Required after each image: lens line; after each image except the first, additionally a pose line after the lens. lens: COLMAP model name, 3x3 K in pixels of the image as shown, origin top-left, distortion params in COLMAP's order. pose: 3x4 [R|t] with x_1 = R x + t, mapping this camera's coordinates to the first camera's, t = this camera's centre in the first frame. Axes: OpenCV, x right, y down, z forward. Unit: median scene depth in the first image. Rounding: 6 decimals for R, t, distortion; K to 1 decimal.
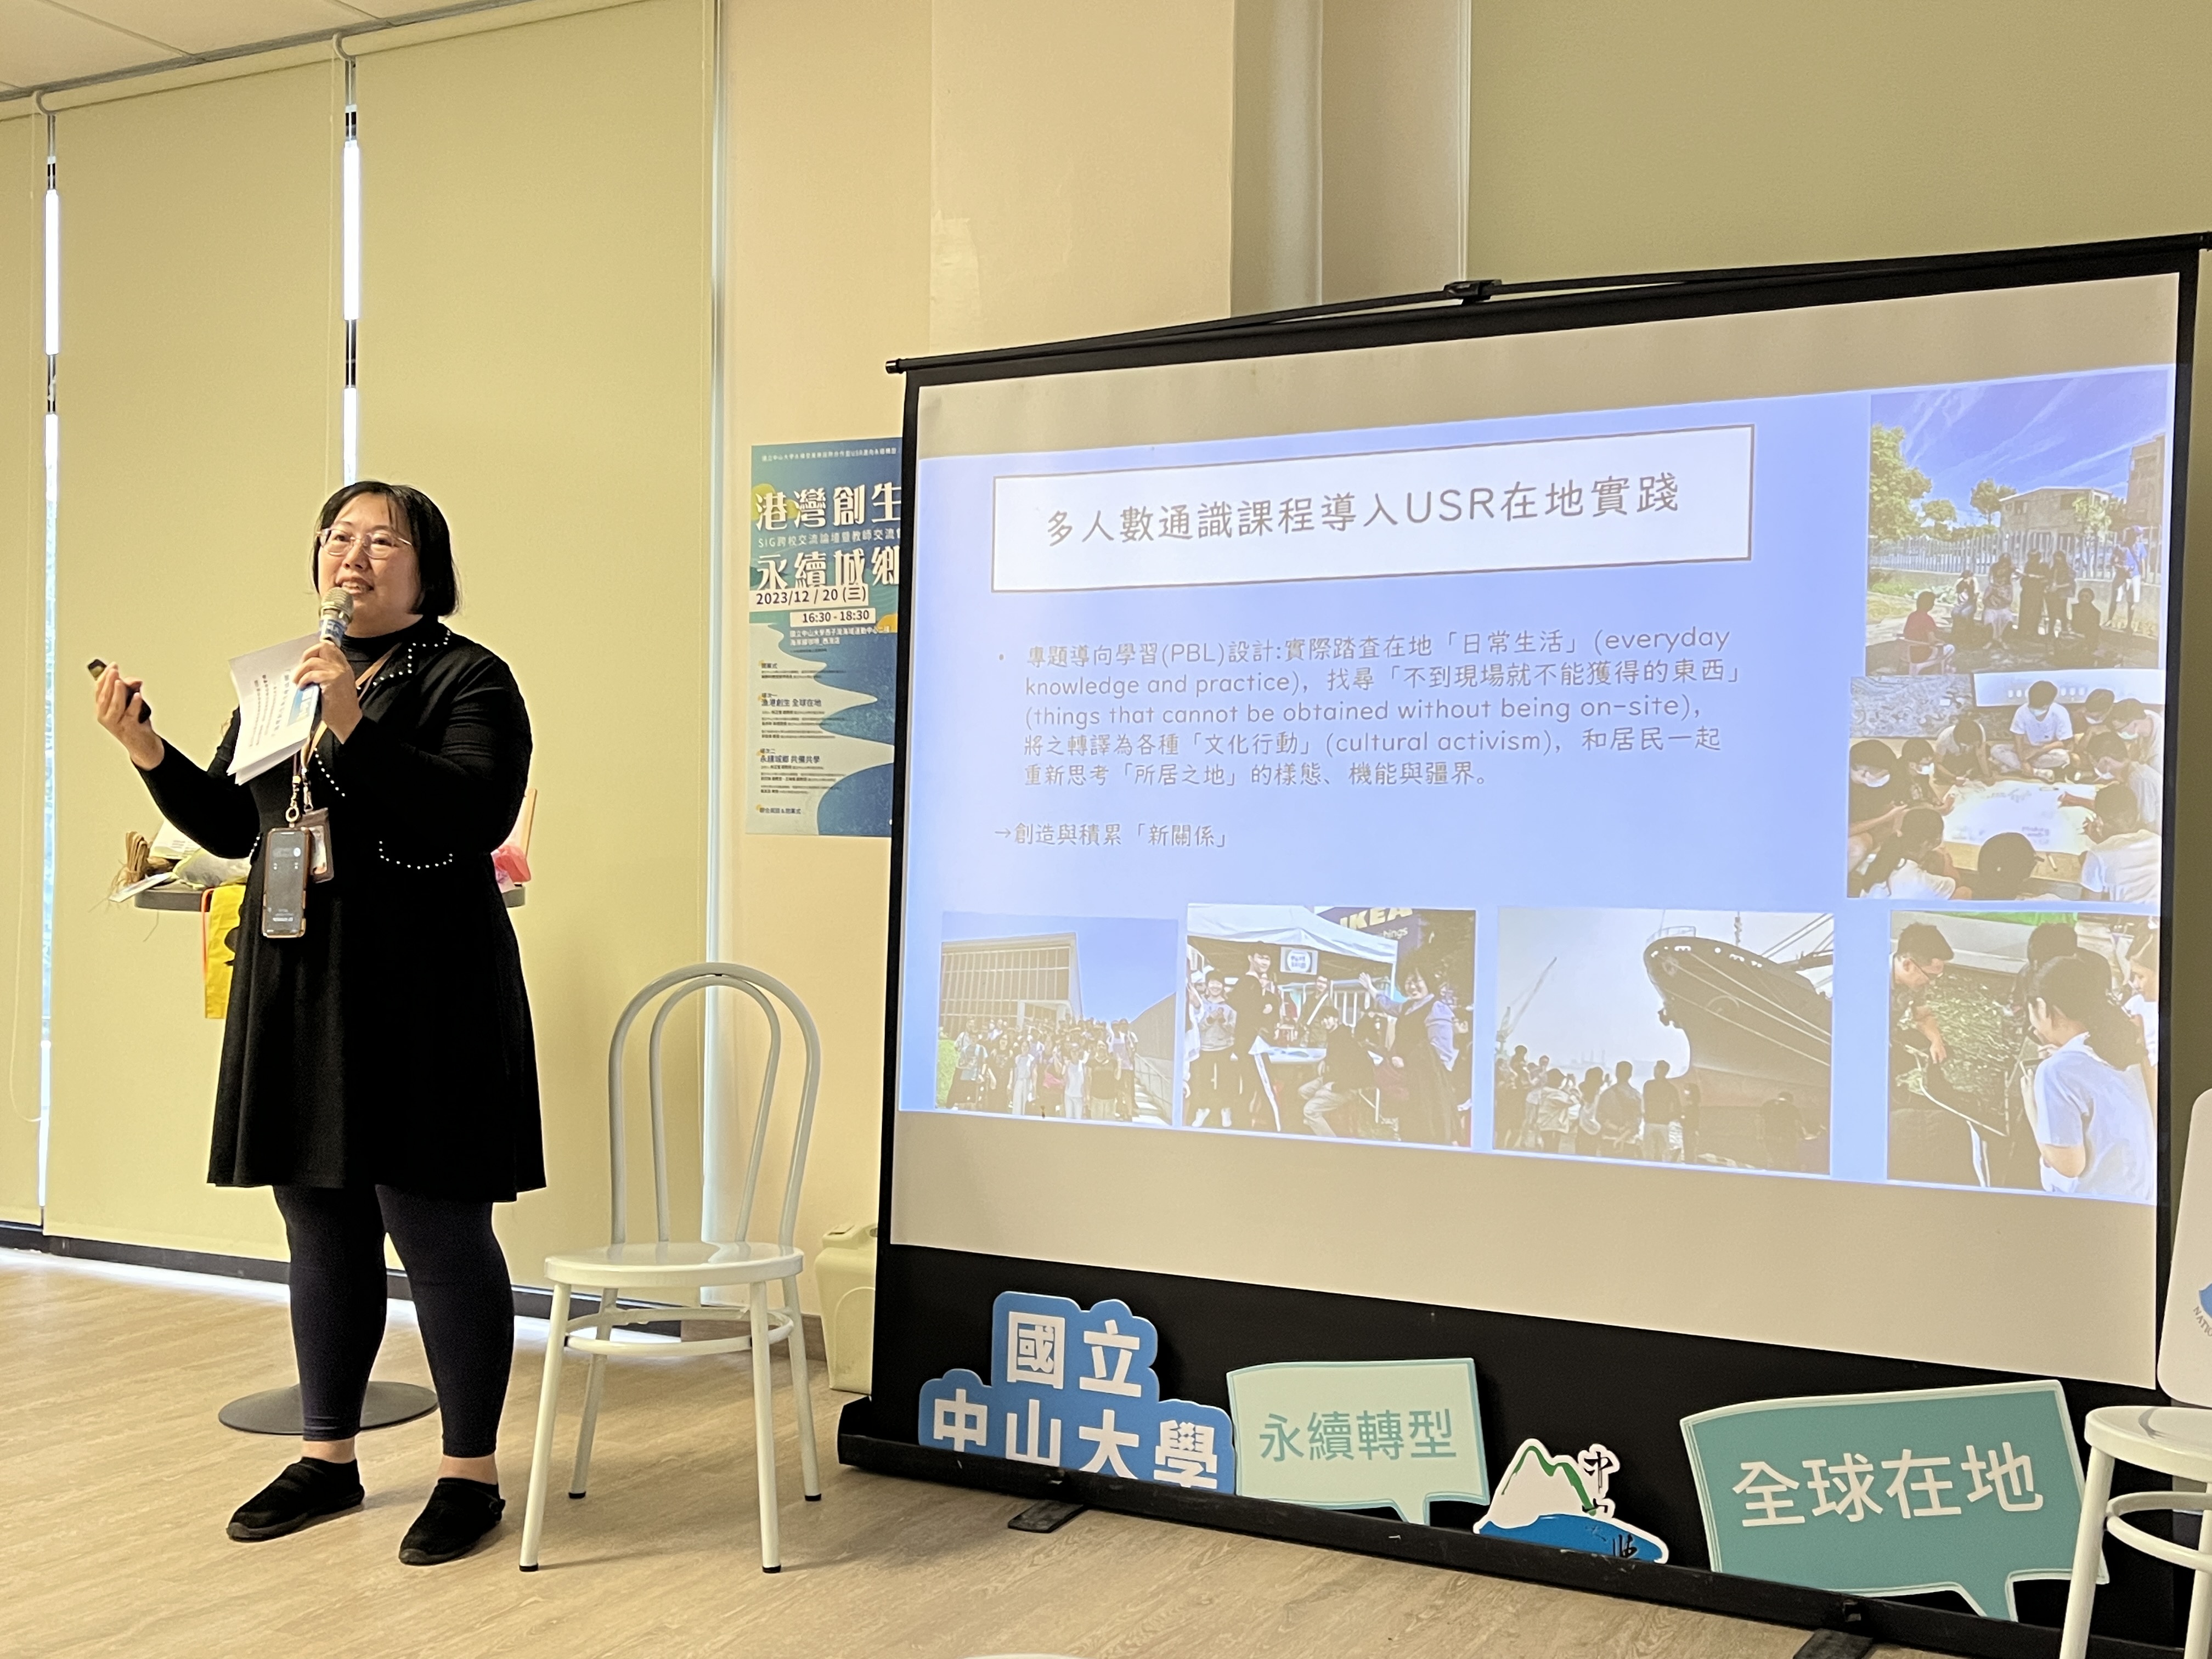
lens RADIAL K [[2261.8, 0, 1149.9], [0, 2261.8, 851.7], [0, 0, 1]] dist [0.018670, 0.000000]
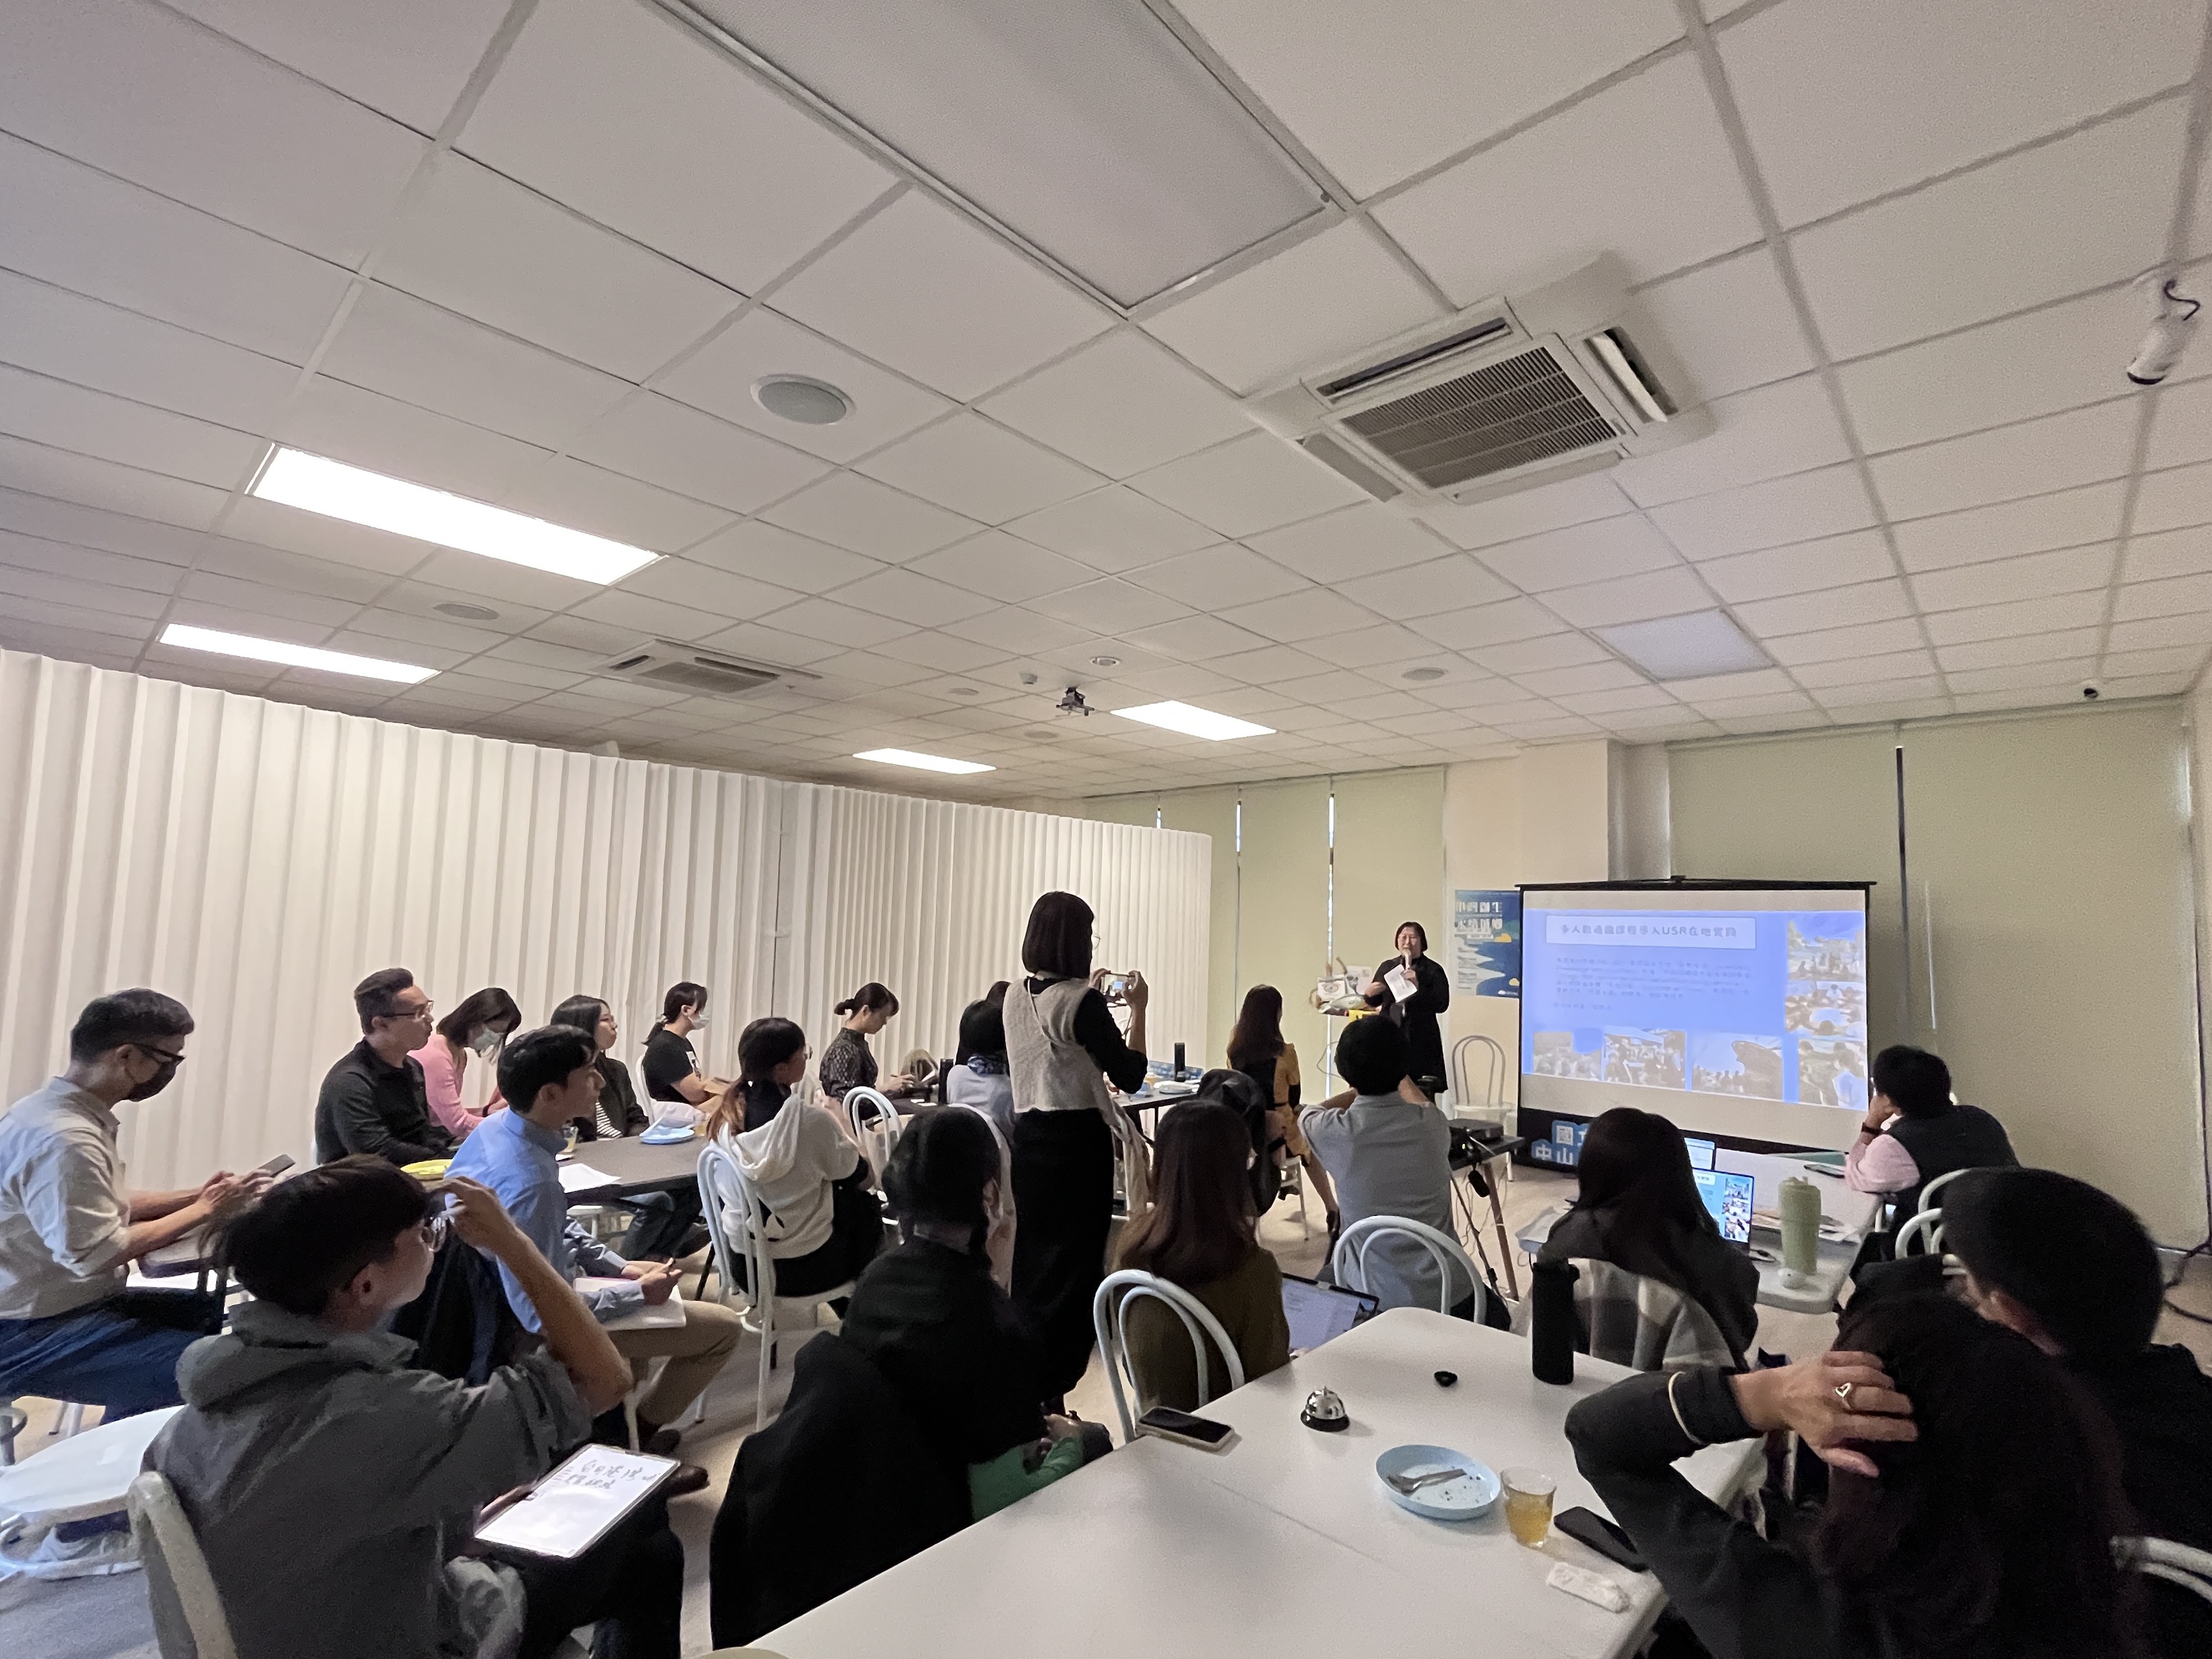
lens RADIAL K [[1038.3, 0, 1122.9], [0, 1038.3, 829.1], [0, 0, 1]] dist [-0.024757, -0.000217]
pose [[0.961230, -0.009331, -0.275591, -0.298925], [-0.019991, 0.994440, -0.103395, -0.117648], [0.275023, 0.104895, 0.955698, -1.037323]]
